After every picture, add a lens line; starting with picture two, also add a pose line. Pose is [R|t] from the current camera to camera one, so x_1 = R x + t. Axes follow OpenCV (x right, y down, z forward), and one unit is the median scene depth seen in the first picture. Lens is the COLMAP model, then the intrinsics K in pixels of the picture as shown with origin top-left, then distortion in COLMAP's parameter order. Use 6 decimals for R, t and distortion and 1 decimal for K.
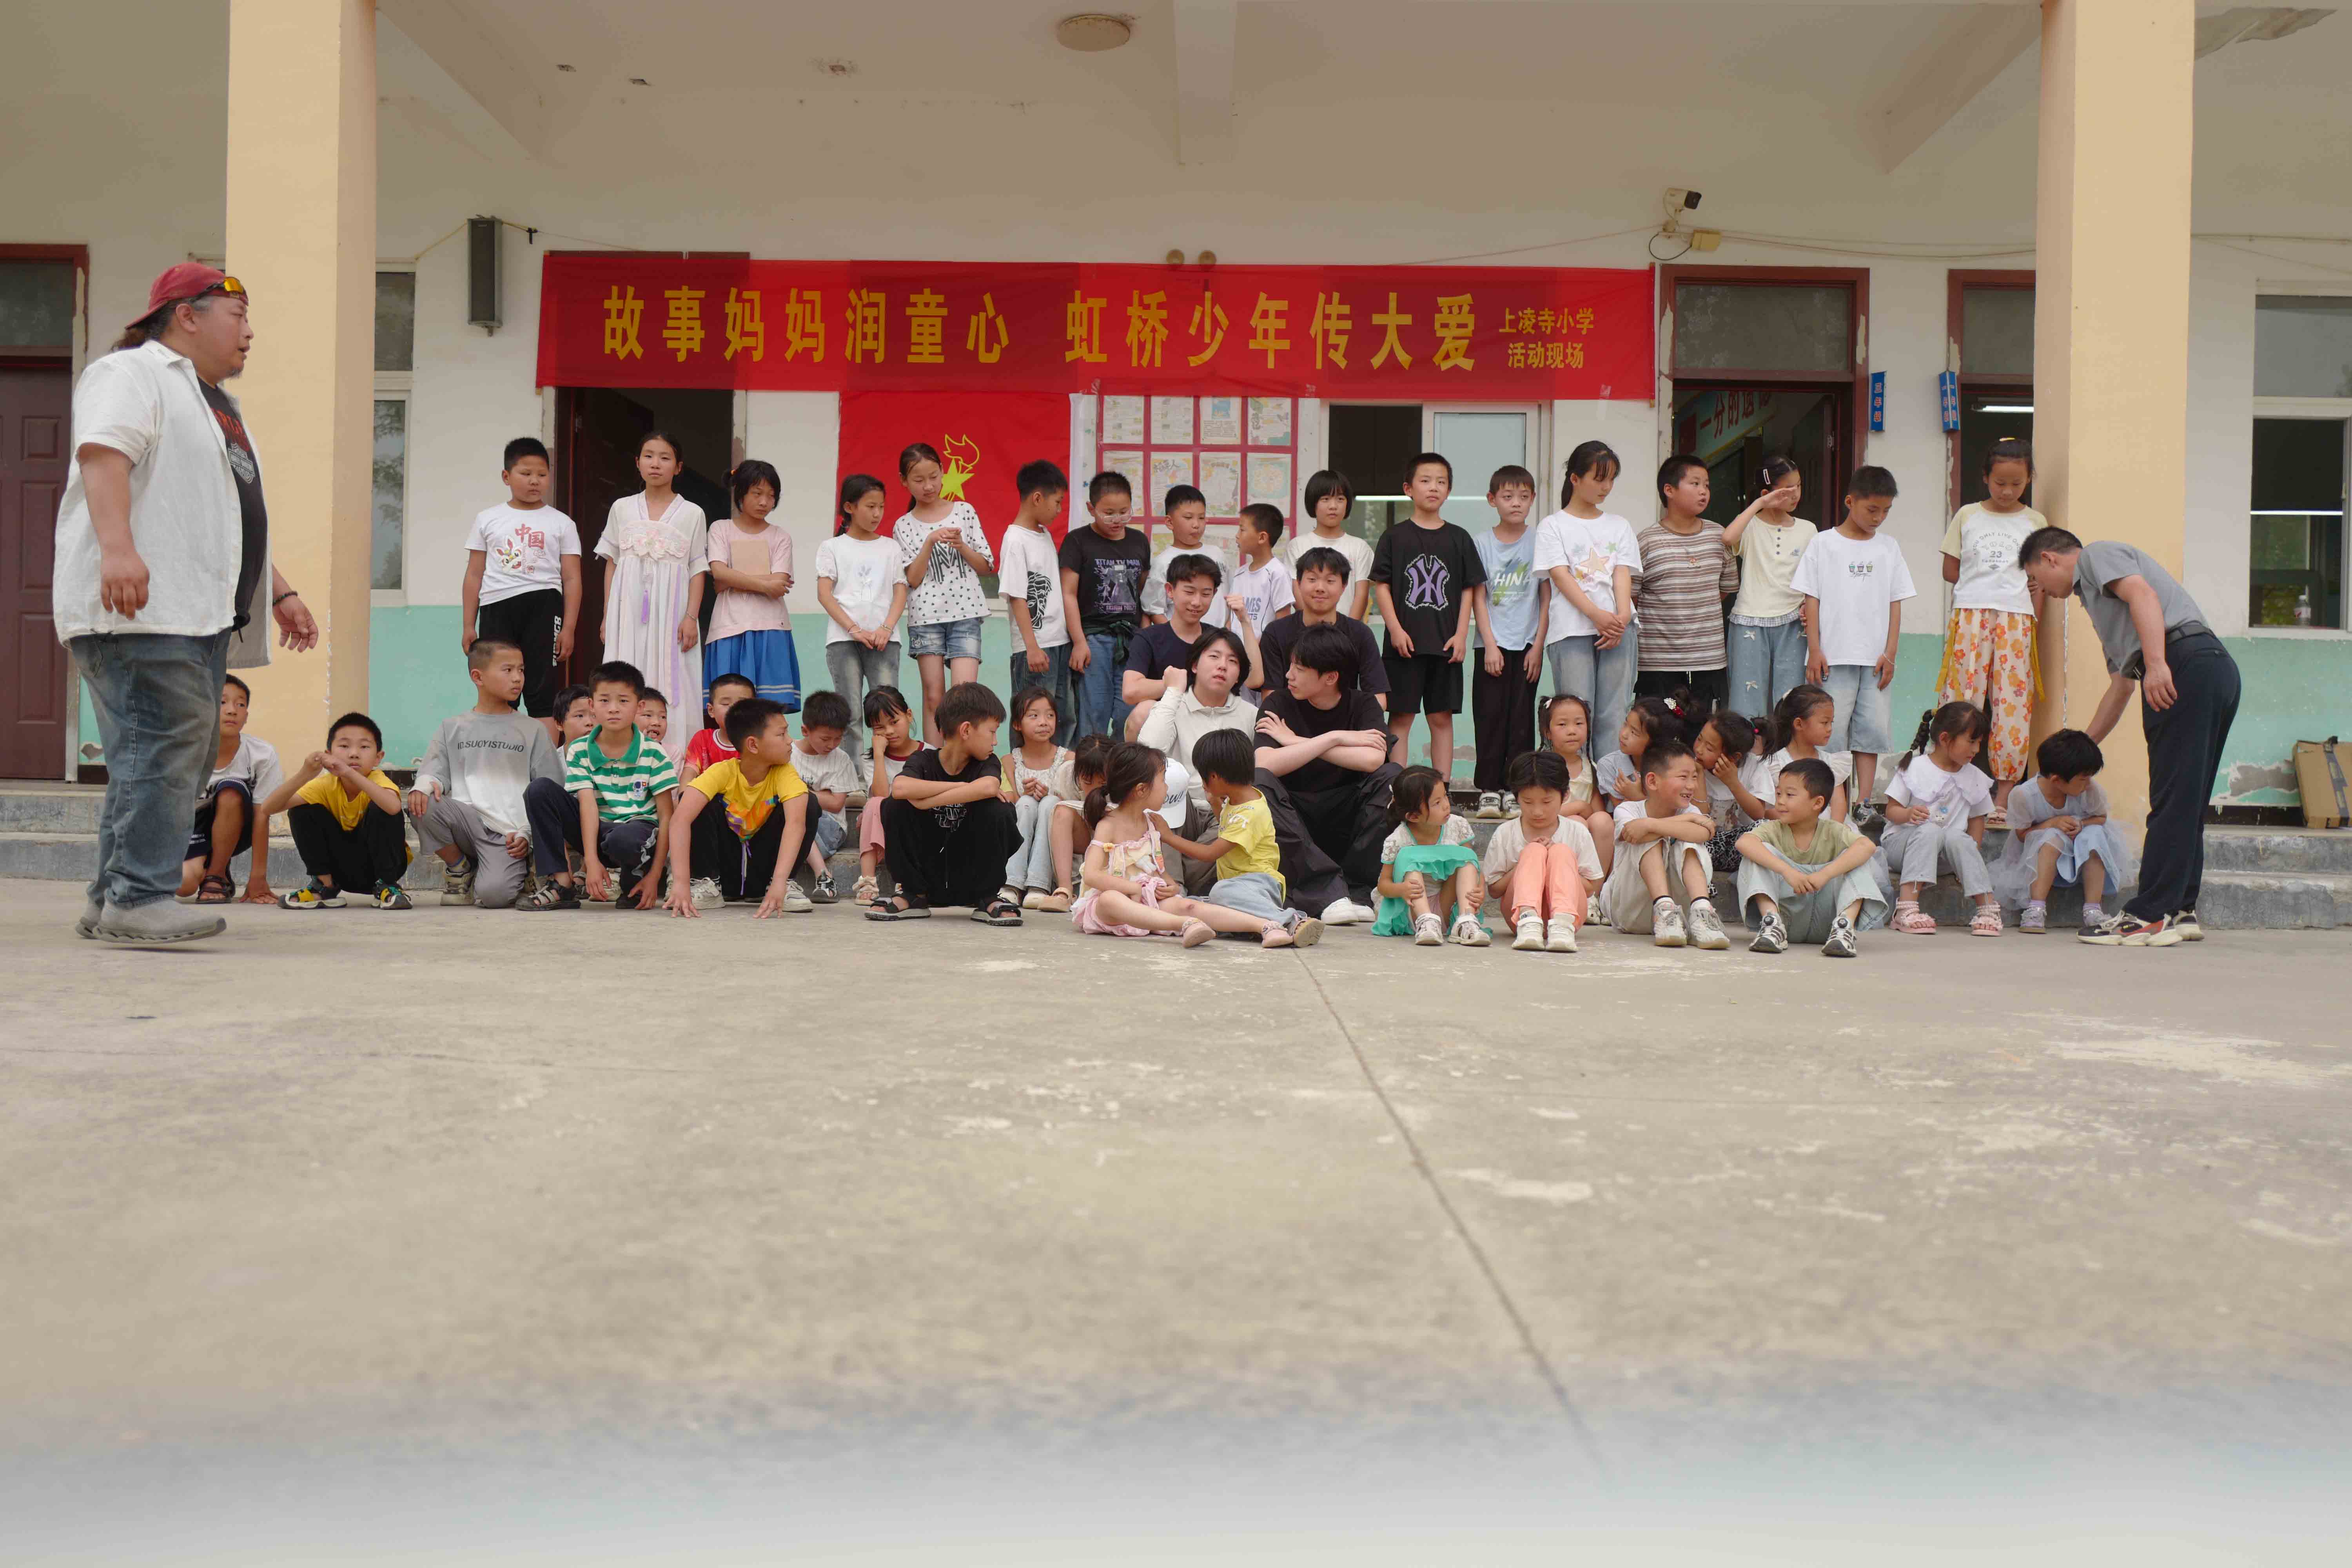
lens RADIAL K [[1802.0, 0, 1176.0], [0, 1802.0, 784.0], [0, 0, 1]] dist [0.002032, 0.052888]
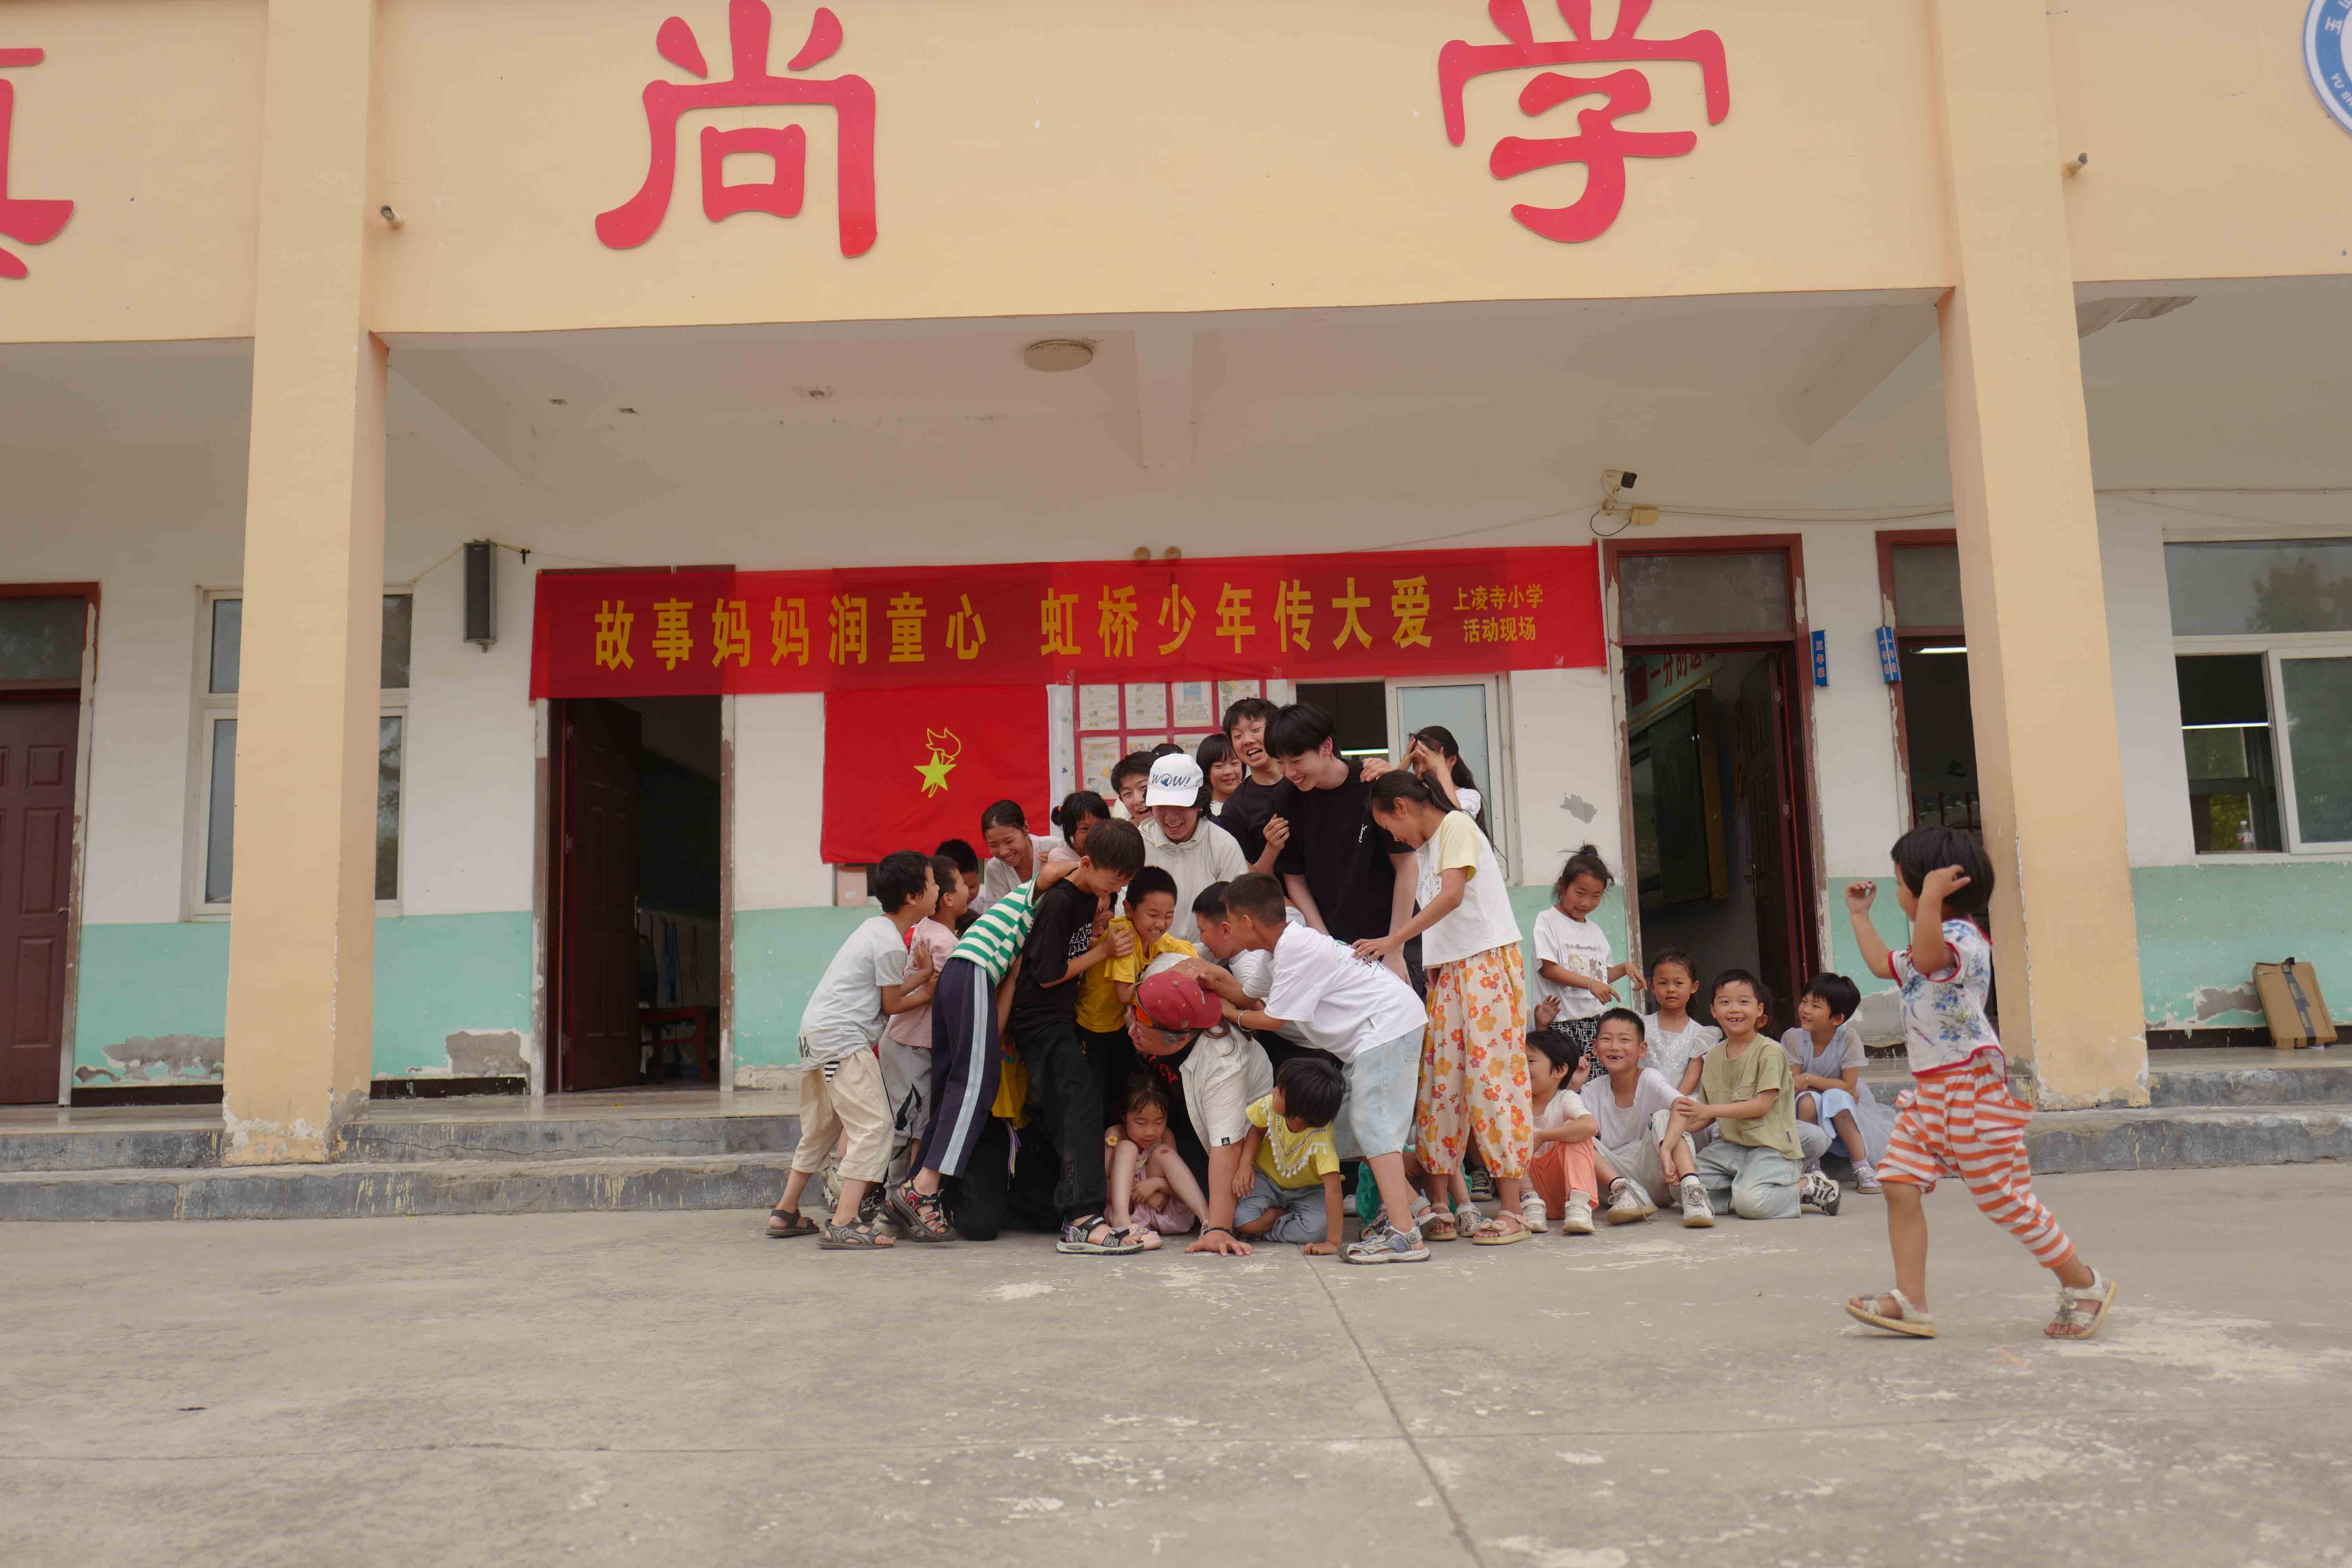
lens RADIAL K [[1831.4, 0, 1164.0], [0, 1831.4, 770.0], [0, 0, 1]] dist [-0.035547, 0.094252]
pose [[0.998873, -0.044707, 0.015920, -0.022964], [0.046336, 0.991242, -0.123658, -0.072307], [-0.010252, 0.124257, 0.992197, -0.073643]]
